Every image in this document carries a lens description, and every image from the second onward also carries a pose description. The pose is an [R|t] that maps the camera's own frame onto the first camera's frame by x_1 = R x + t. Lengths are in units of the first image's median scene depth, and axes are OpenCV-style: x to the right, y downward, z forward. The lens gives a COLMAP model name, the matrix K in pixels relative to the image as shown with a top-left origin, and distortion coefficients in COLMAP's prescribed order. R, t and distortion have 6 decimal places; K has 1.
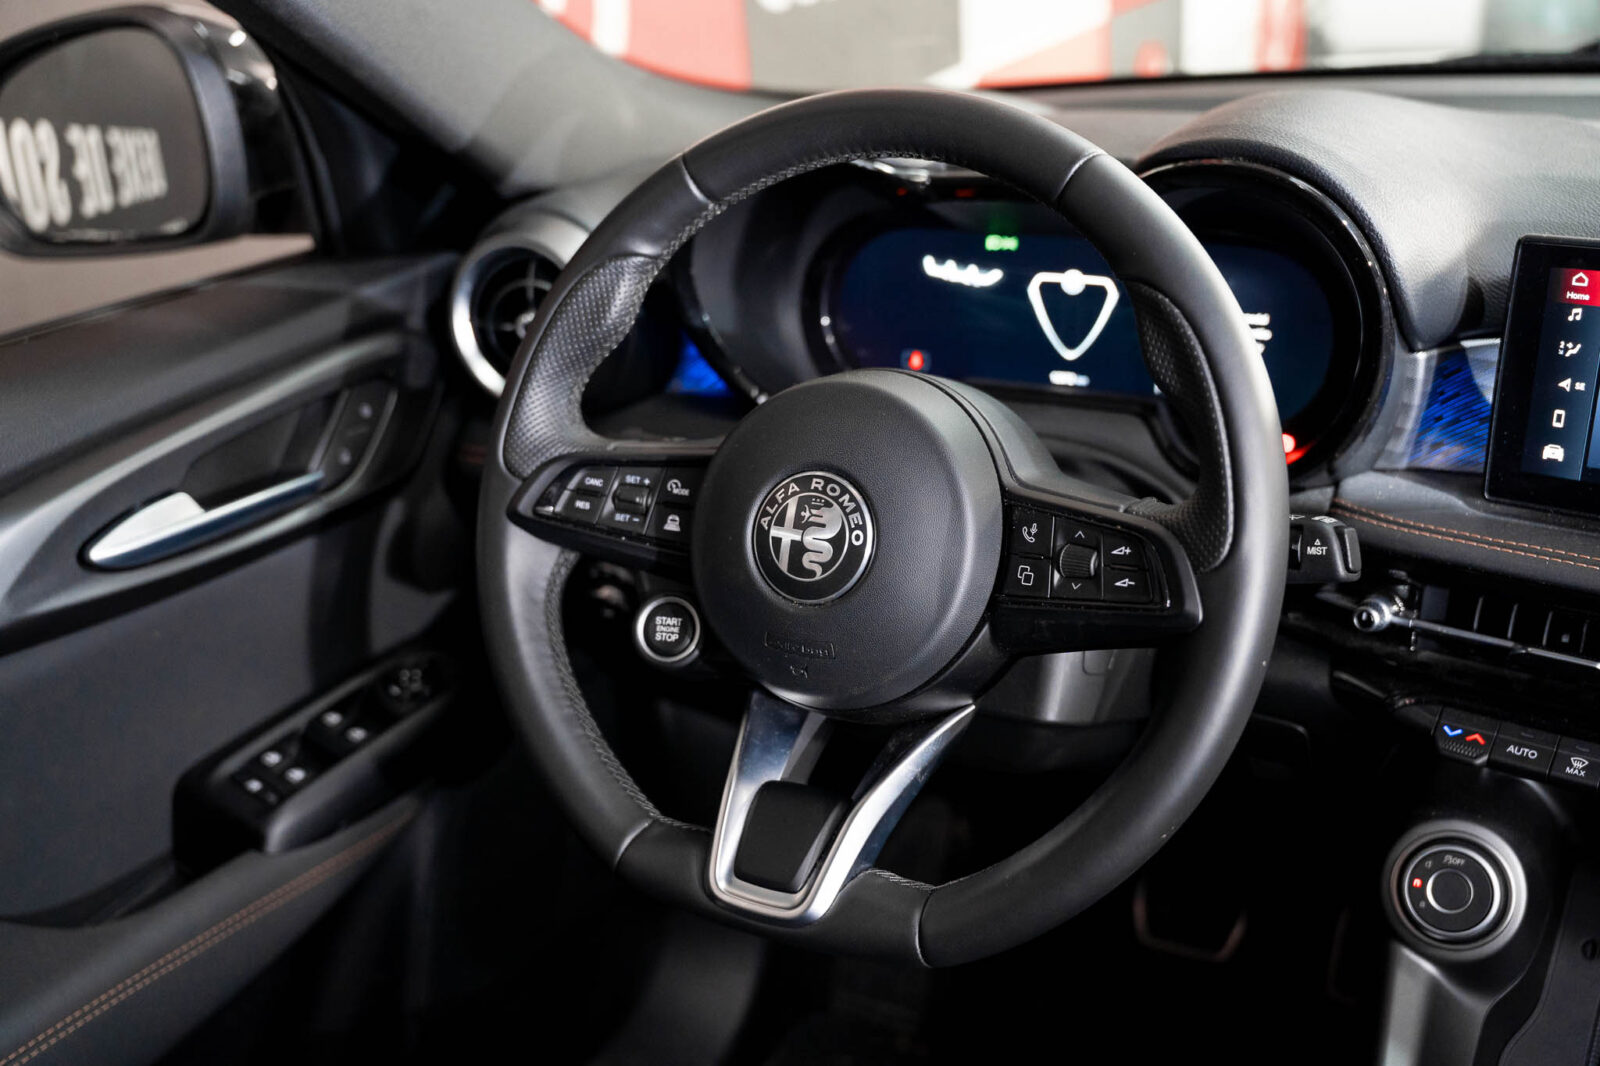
lens RADIAL K [[1511.4, 0, 800.0], [0, 1511.4, 533.0], [0, 0, 1]] dist [-0.135113, 0.150617]
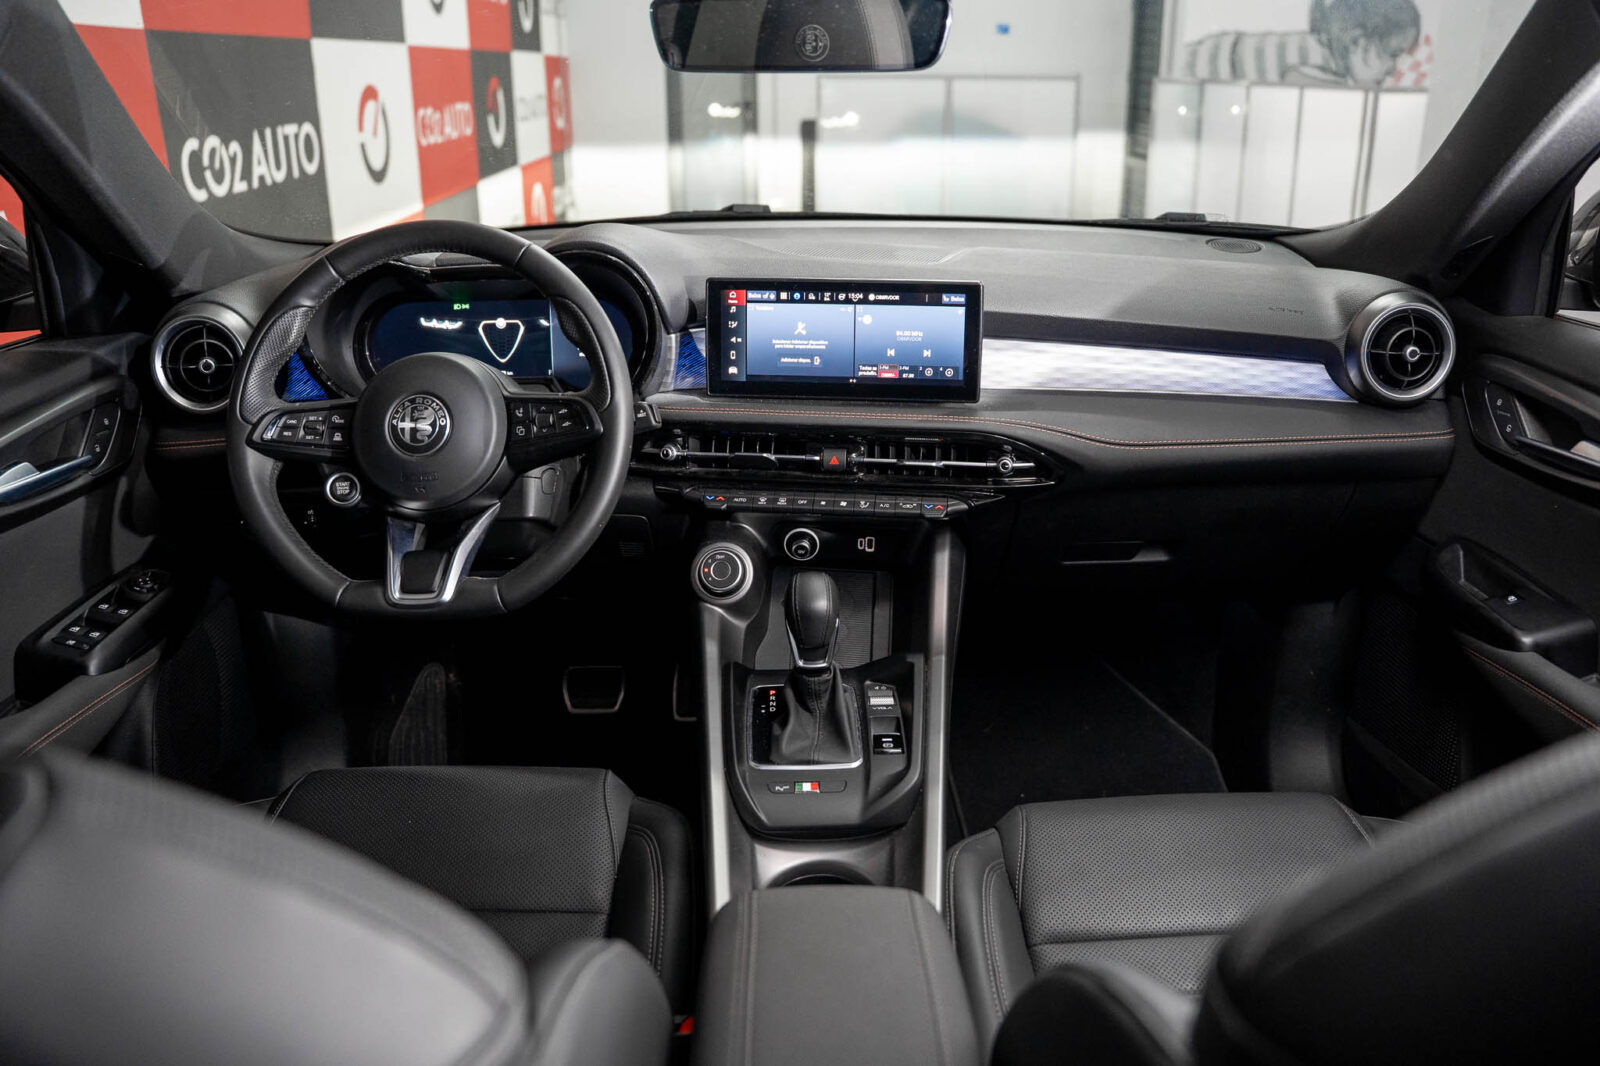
lens RADIAL K [[1180.2, 0, 800.0], [0, 1180.2, 533.0], [0, 0, 1]] dist [-0.189812, 0.126806]
pose [[0.868543, -0.117697, 0.481435, -0.300308], [0.148341, 0.988596, -0.025936, 0.251178], [-0.472893, 0.093944, 0.876098, -0.610458]]
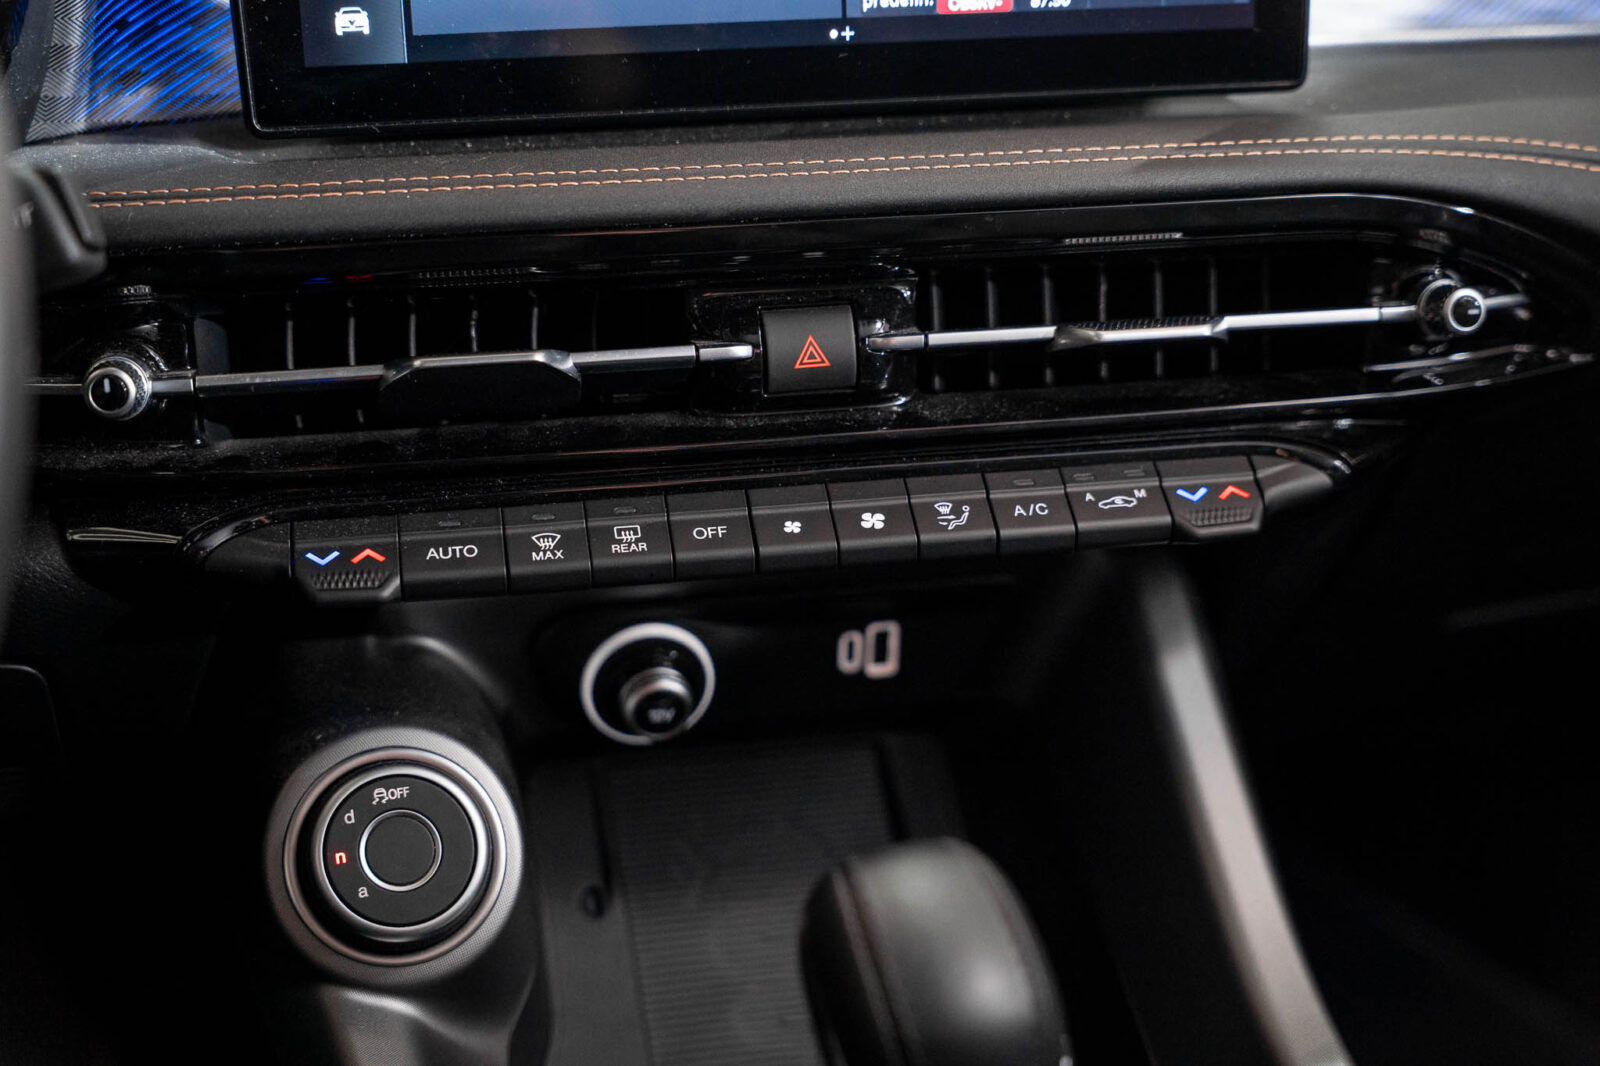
lens RADIAL K [[2238.8, 0, 800.0], [0, 2238.8, 533.0], [0, 0, 1]] dist [-0.041120, 0.027820]
pose [[0.678561, -0.215719, 0.702154, -0.004930], [0.259105, 0.964753, 0.045997, 0.132033], [-0.687328, 0.150720, 0.710538, 0.307086]]
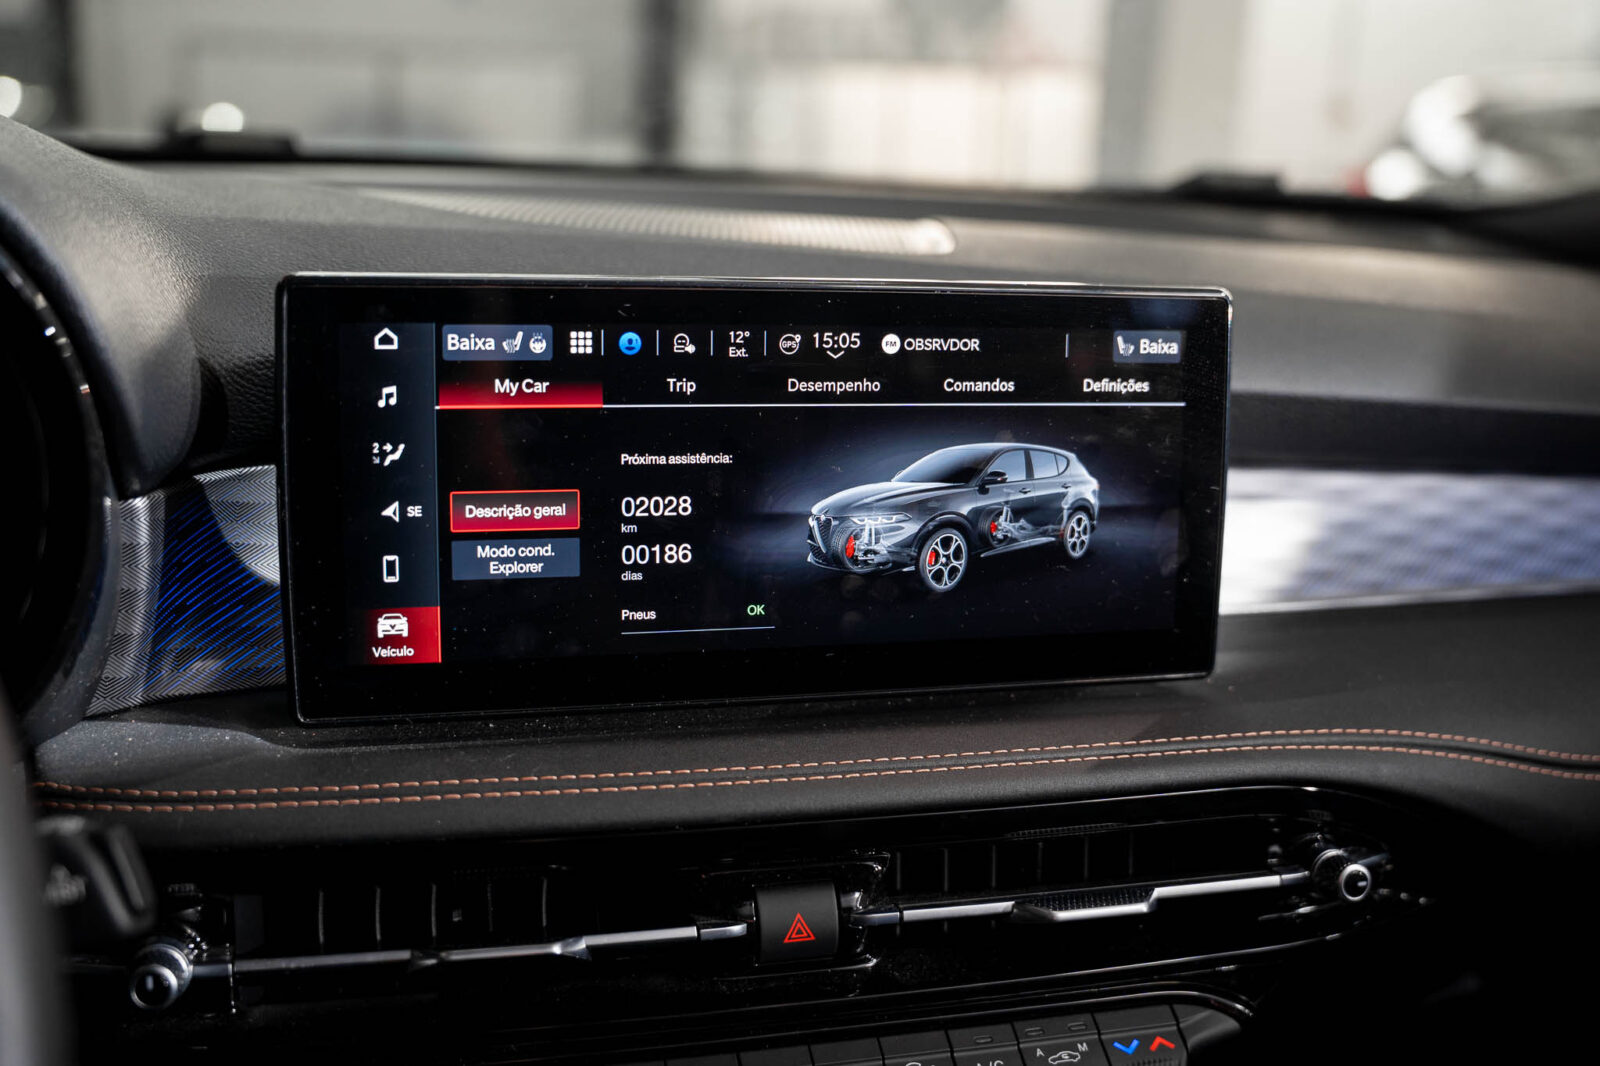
lens RADIAL K [[1611.7, 0, 800.0], [0, 1611.7, 533.0], [0, 0, 1]] dist [-0.137643, 0.124580]
pose [[0.611335, -0.106157, 0.784219, 0.097971], [0.234695, 0.970701, -0.051555, -0.017538], [-0.755769, 0.215570, 0.618338, 0.442940]]
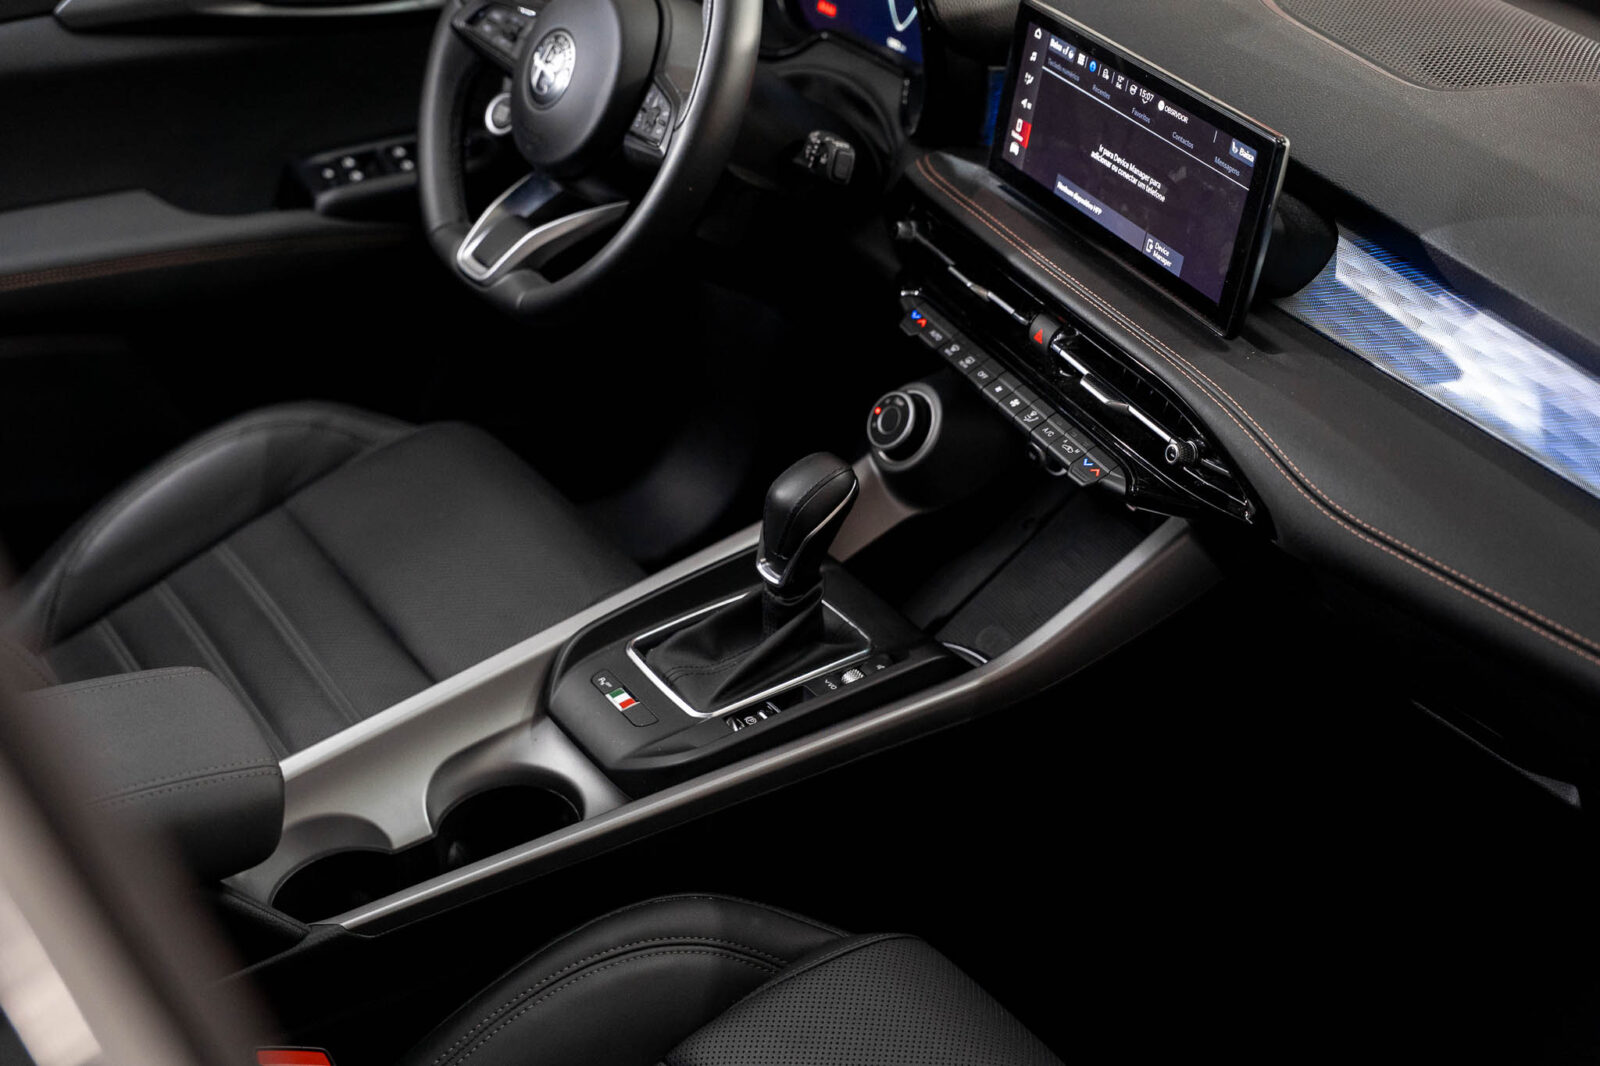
lens RADIAL K [[2142.7, 0, 800.0], [0, 2142.7, 533.0], [0, 0, 1]] dist [-0.015827, -0.013796]
pose [[0.880068, 0.327108, -0.344211, 1.148987], [-0.277930, 0.942589, 0.185151, -0.027393], [0.385014, -0.067279, 0.920455, -1.050454]]
